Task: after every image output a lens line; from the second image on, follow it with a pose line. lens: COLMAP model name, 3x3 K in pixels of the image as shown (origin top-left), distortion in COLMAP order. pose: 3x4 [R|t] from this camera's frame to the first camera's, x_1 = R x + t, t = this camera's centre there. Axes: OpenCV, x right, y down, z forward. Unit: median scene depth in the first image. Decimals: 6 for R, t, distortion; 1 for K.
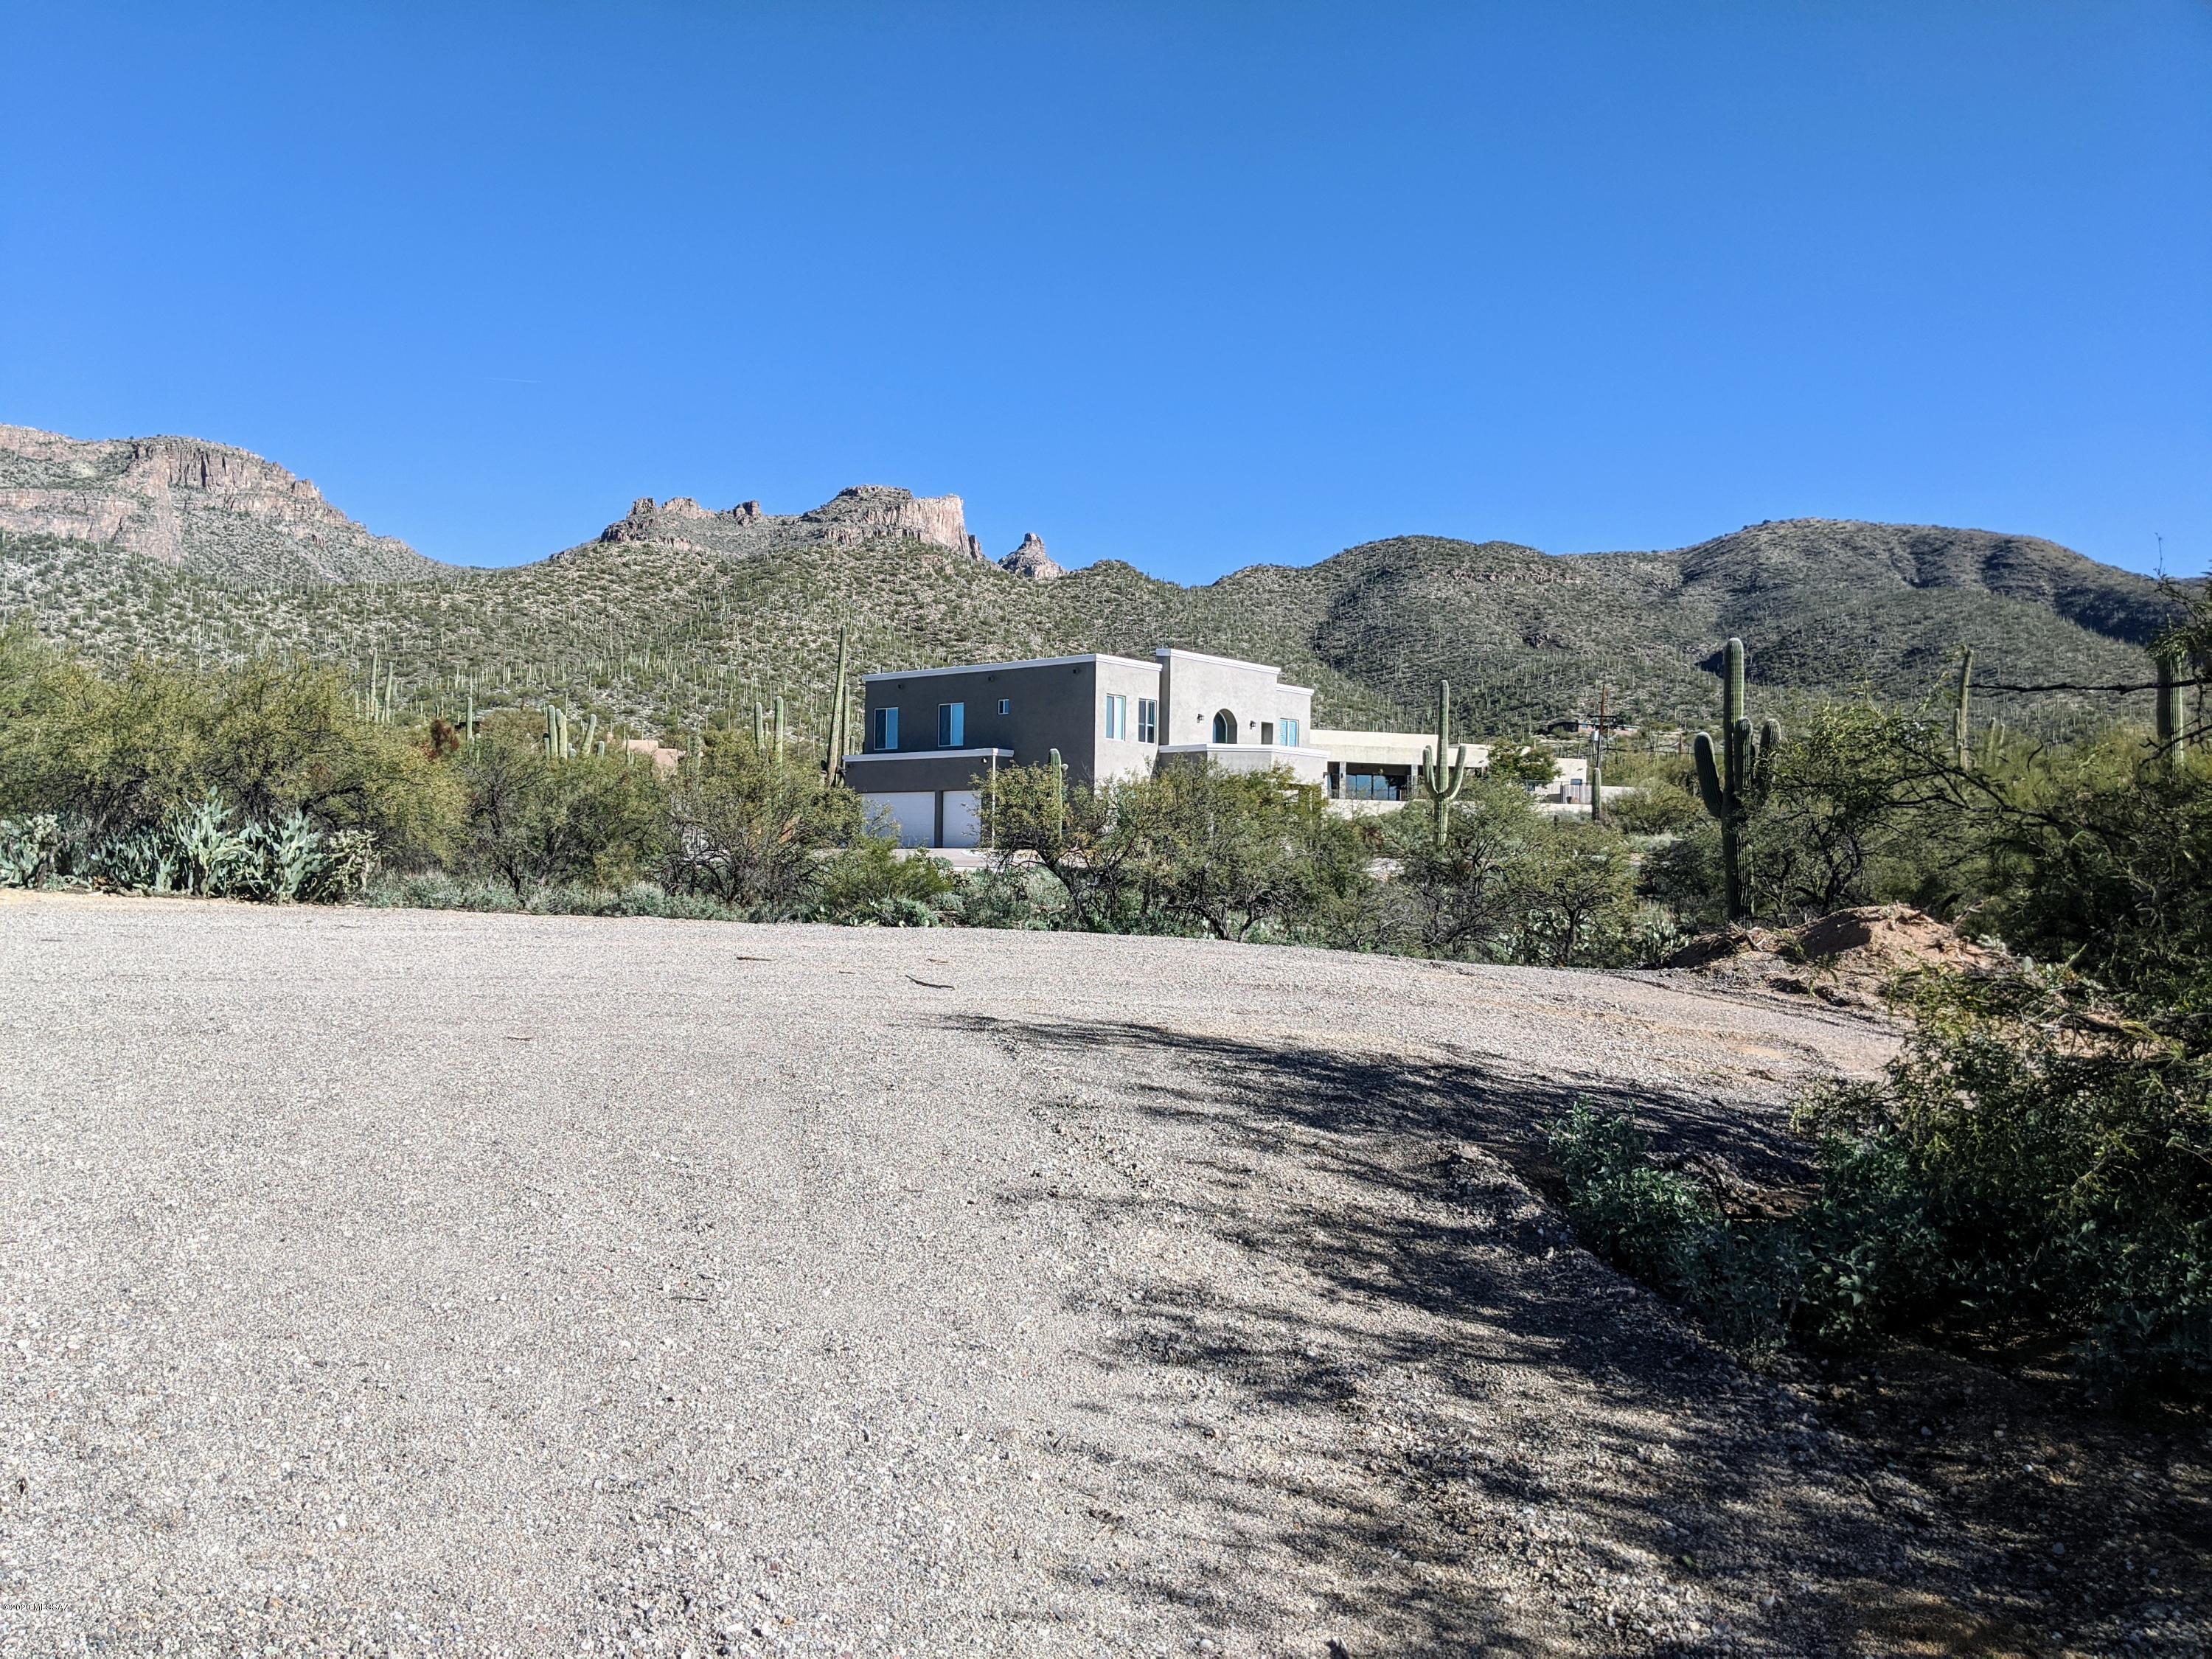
lens RADIAL K [[1755.5, 0, 1062.1], [0, 1755.5, 840.9], [0, 0, 1]] dist [0.088624, -0.168033]
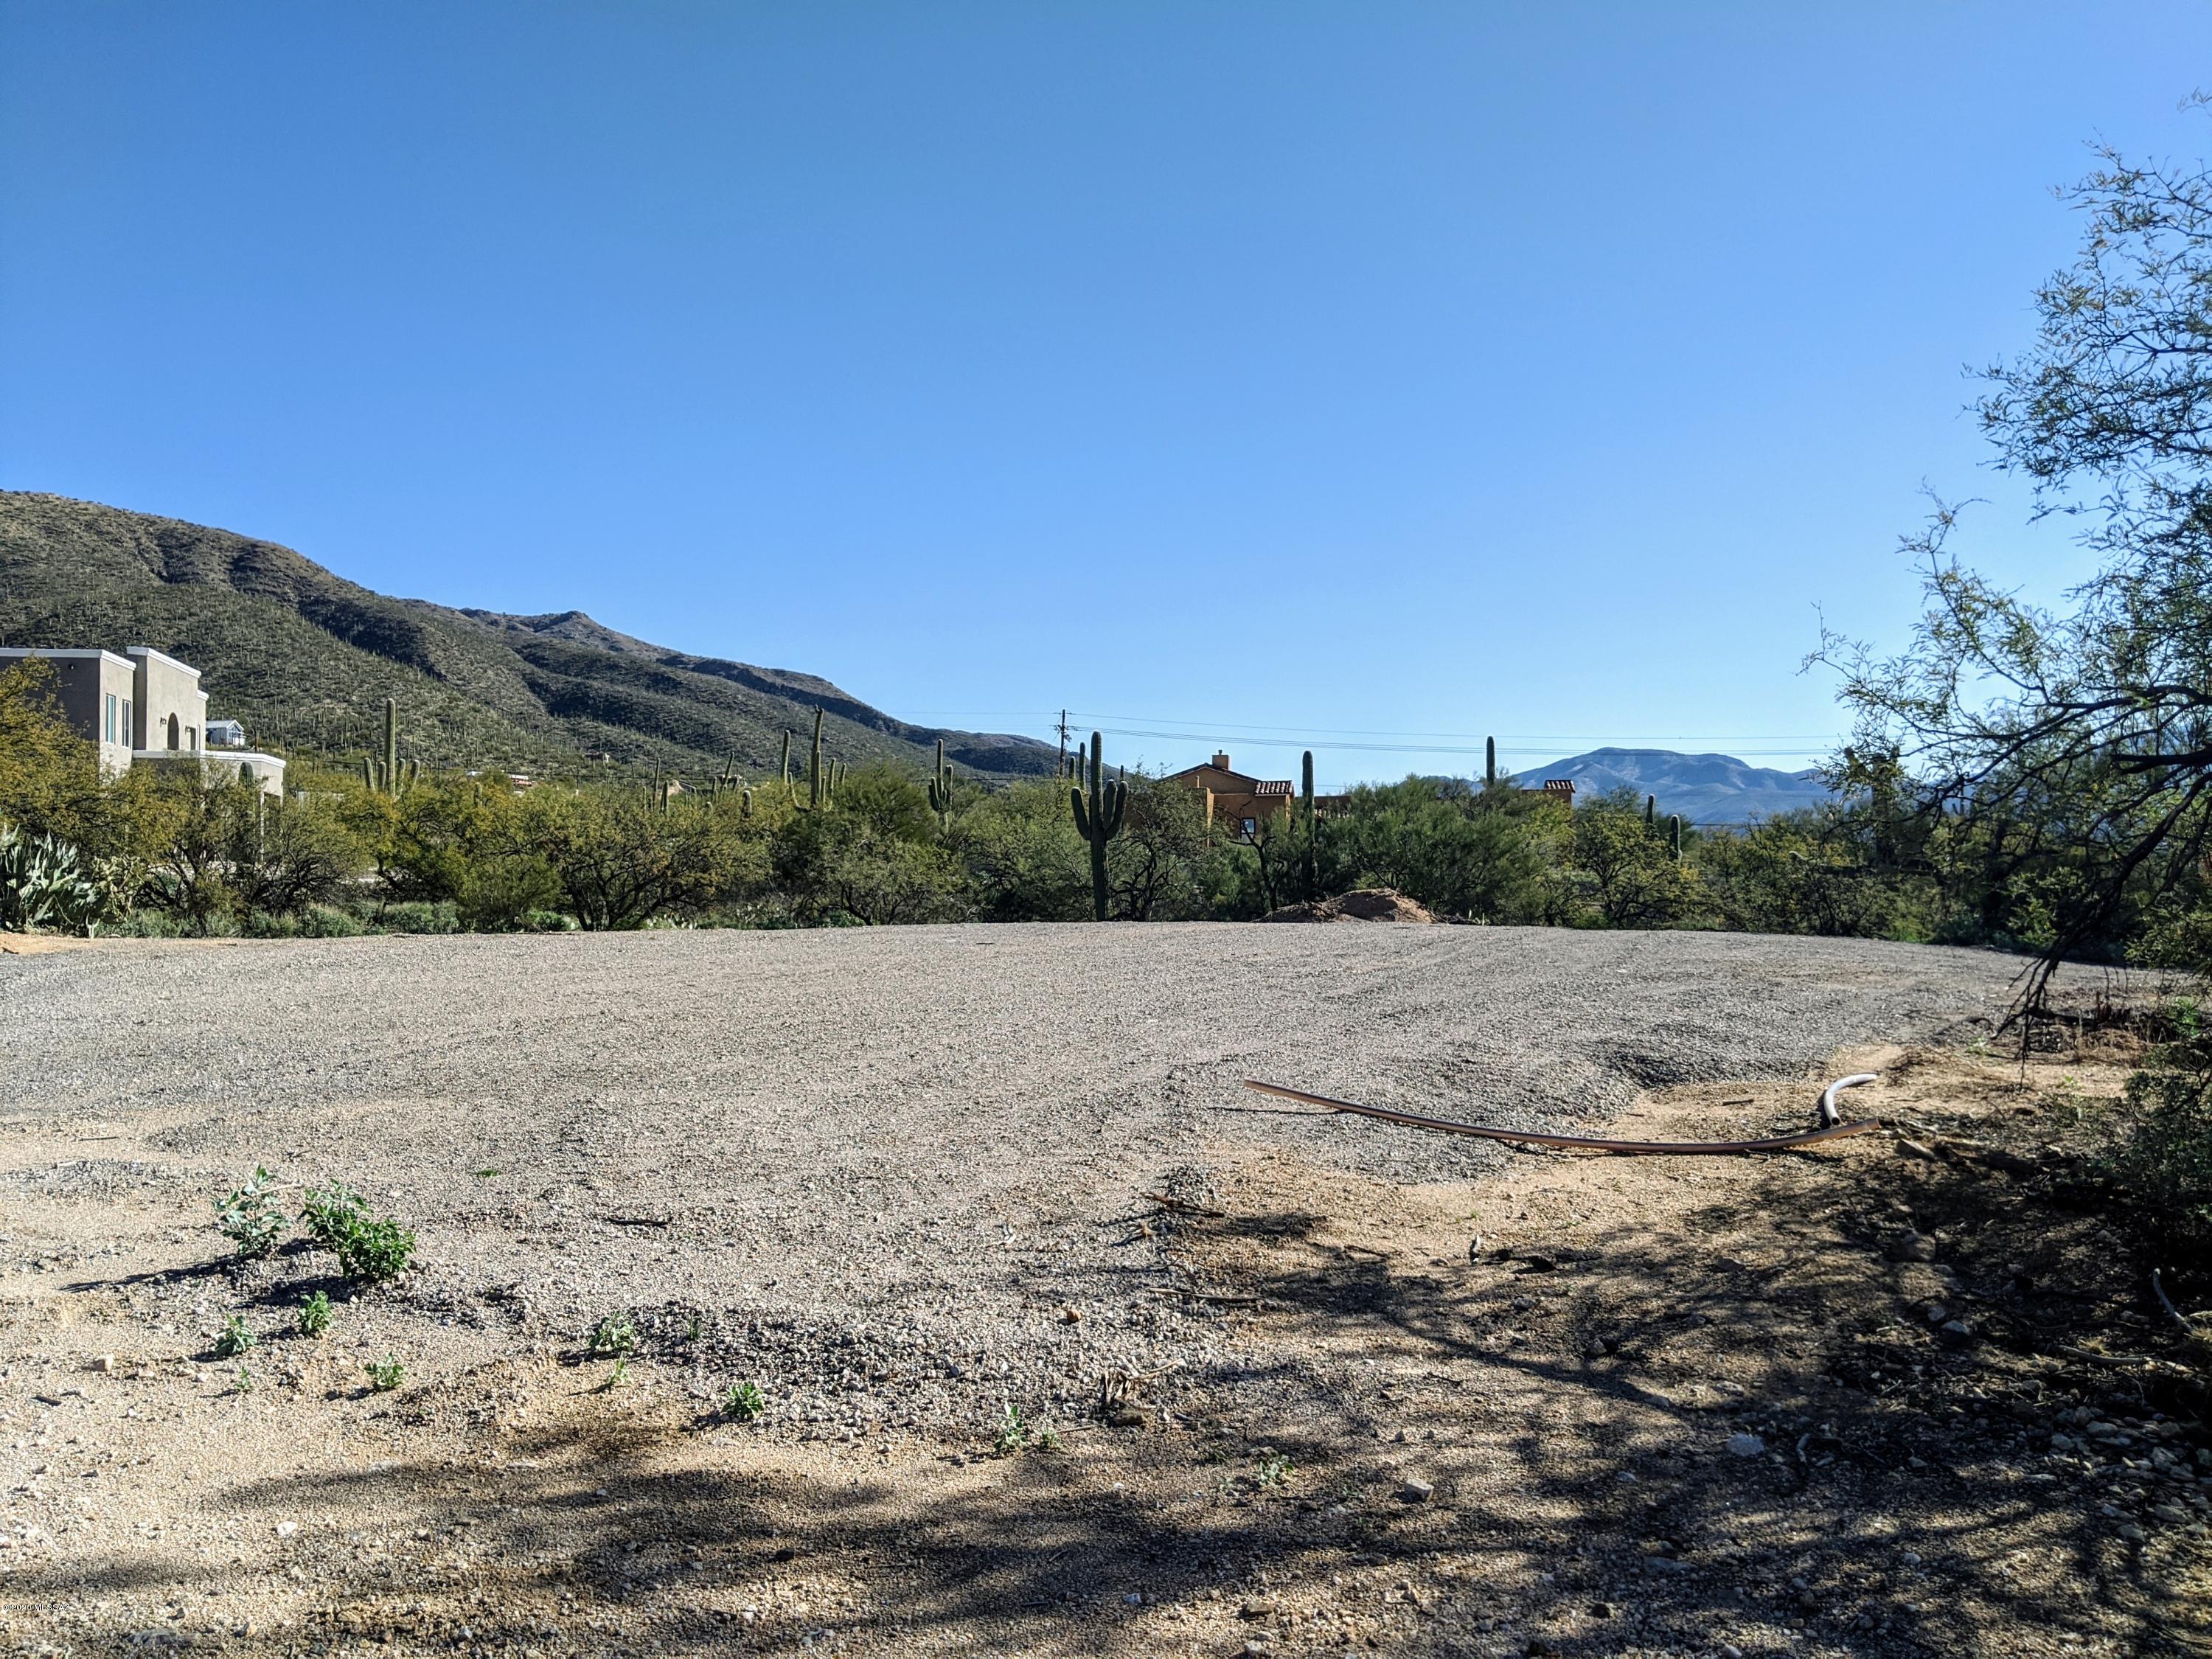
lens RADIAL K [[1755.5, 0, 1095.7], [0, 1755.5, 825.3], [0, 0, 1]] dist [0.088624, -0.168033]
pose [[0.587990, 0.002986, 0.808862, -0.405574], [0.002196, 0.999984, -0.005288, -0.007473], [-0.808865, 0.004885, 0.587974, 0.025052]]
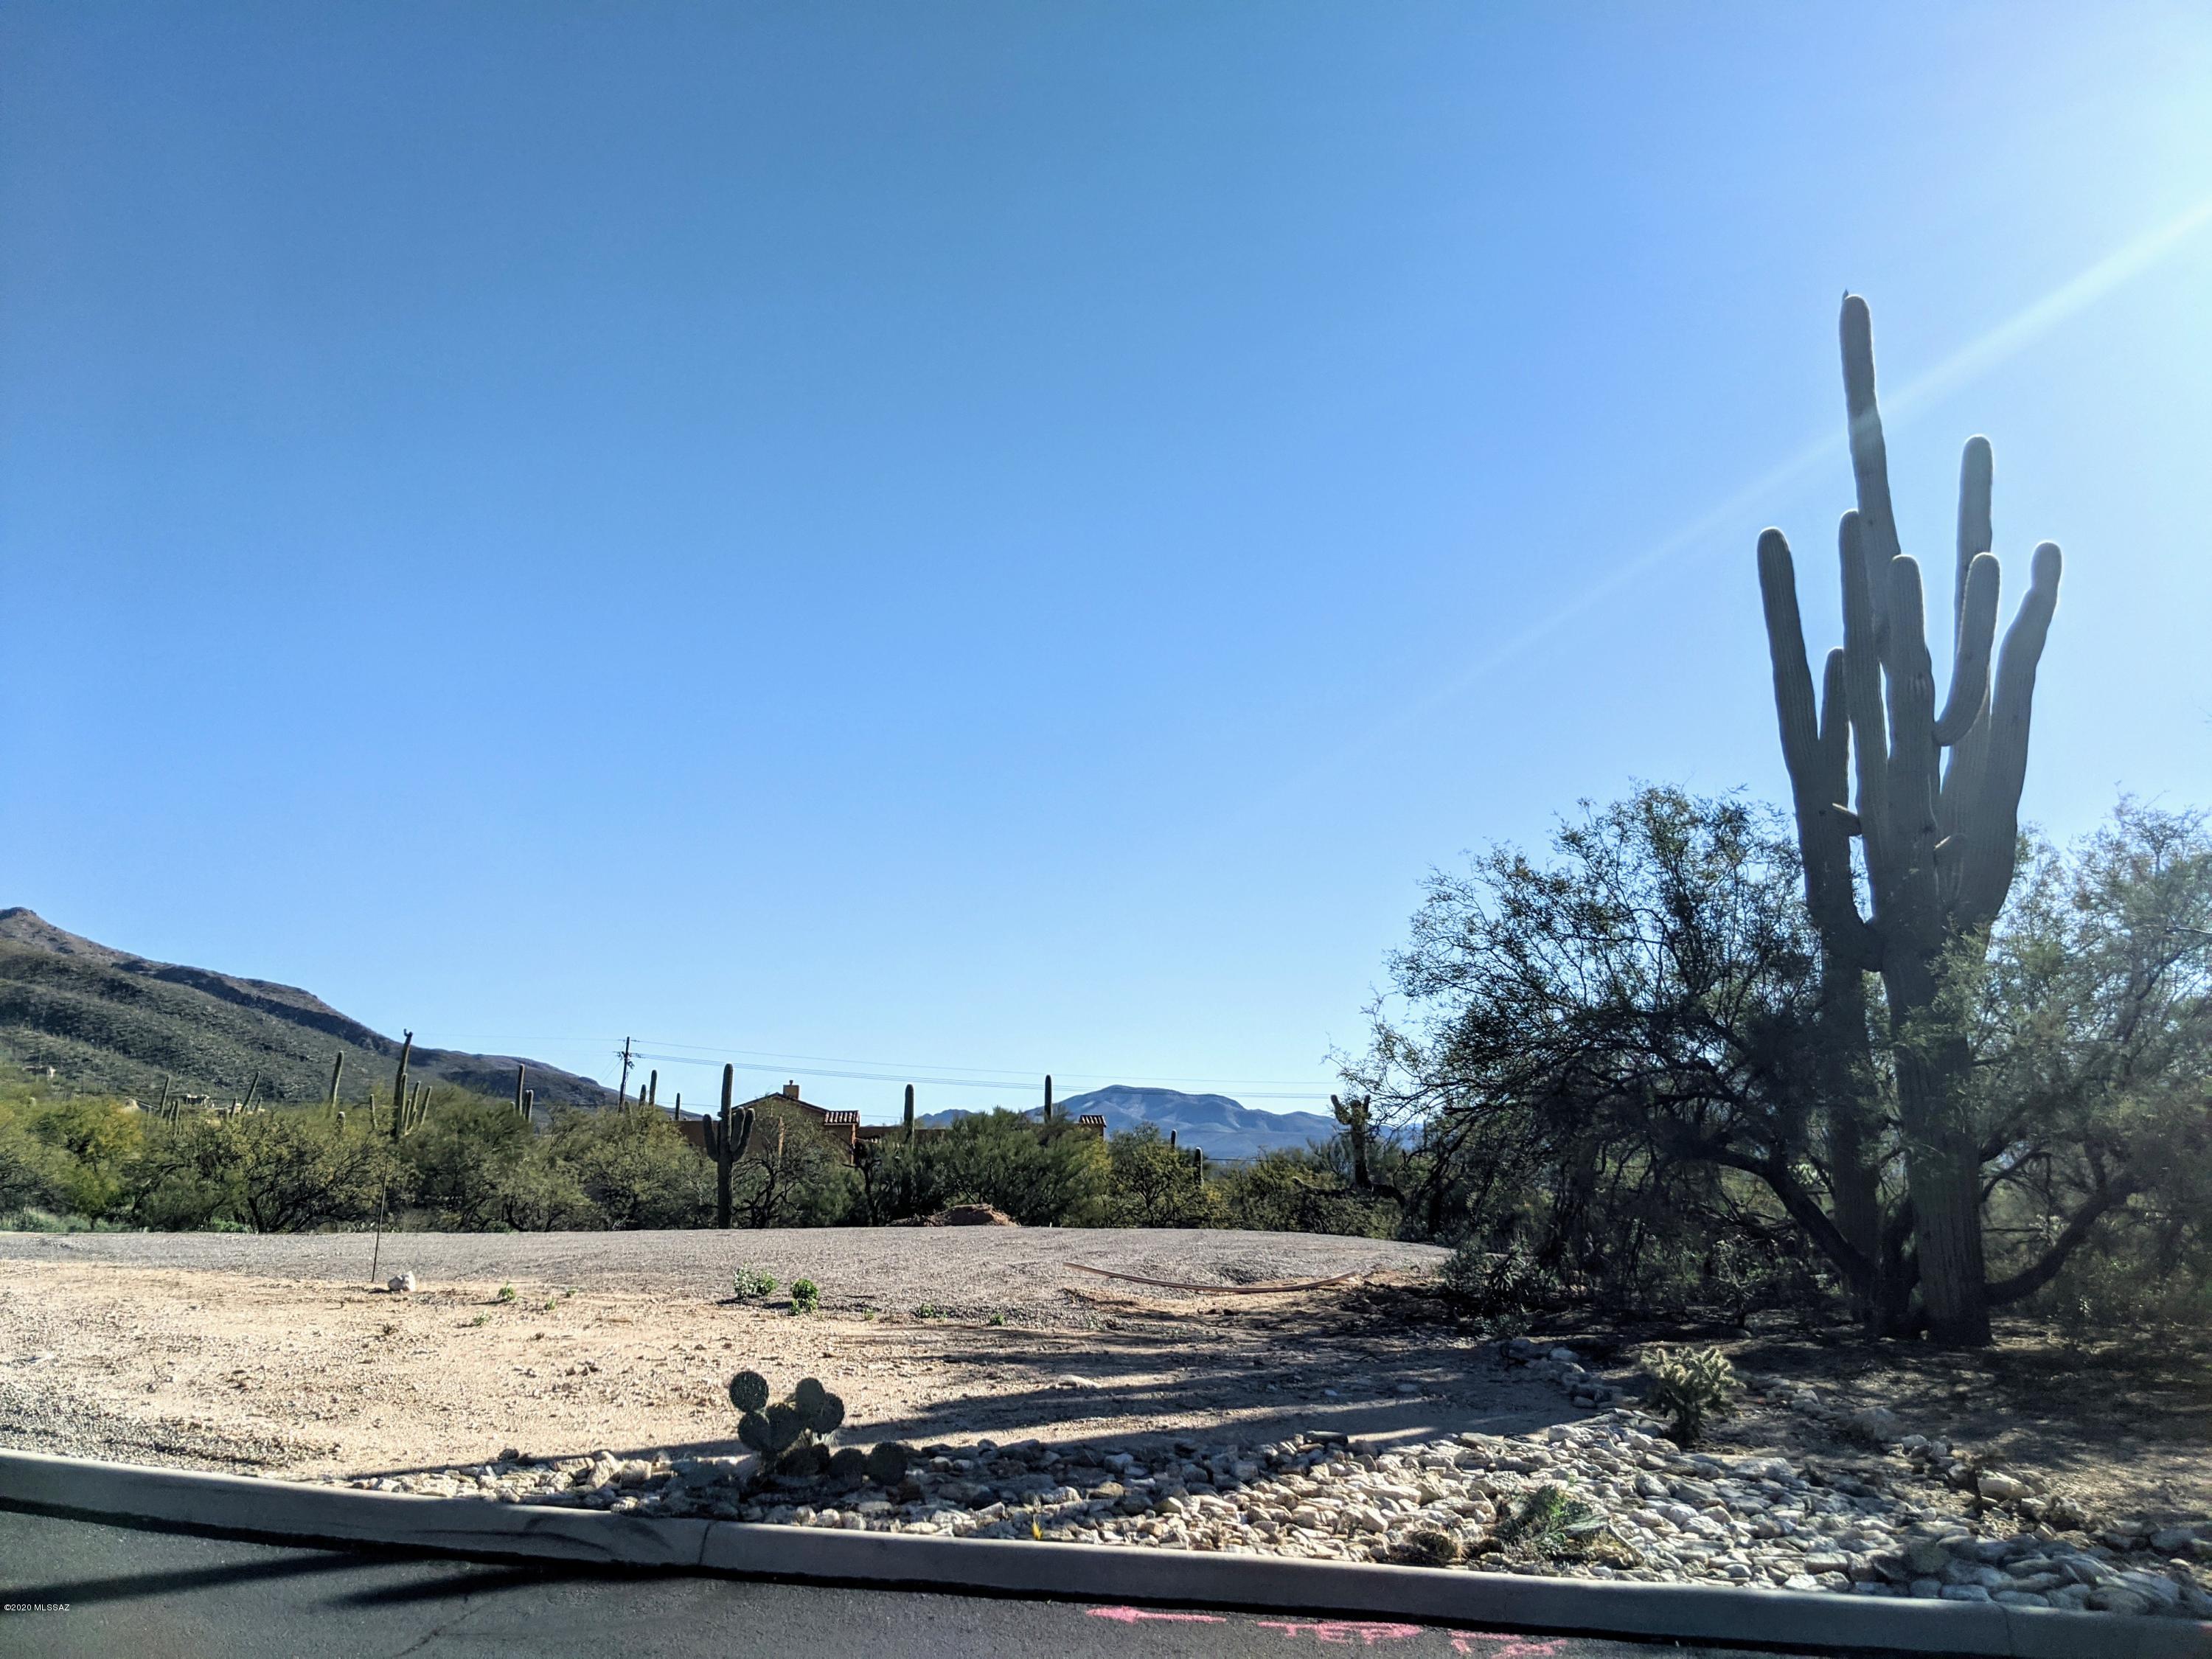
lens RADIAL K [[1755.5, 0, 1061.5], [0, 1755.5, 841.6], [0, 0, 1]] dist [0.088624, -0.168033]
pose [[0.368132, 0.174235, 0.913302, -0.536739], [-0.011009, 0.983033, -0.183100, -0.002833], [-0.929708, 0.057351, 0.363804, -0.003759]]
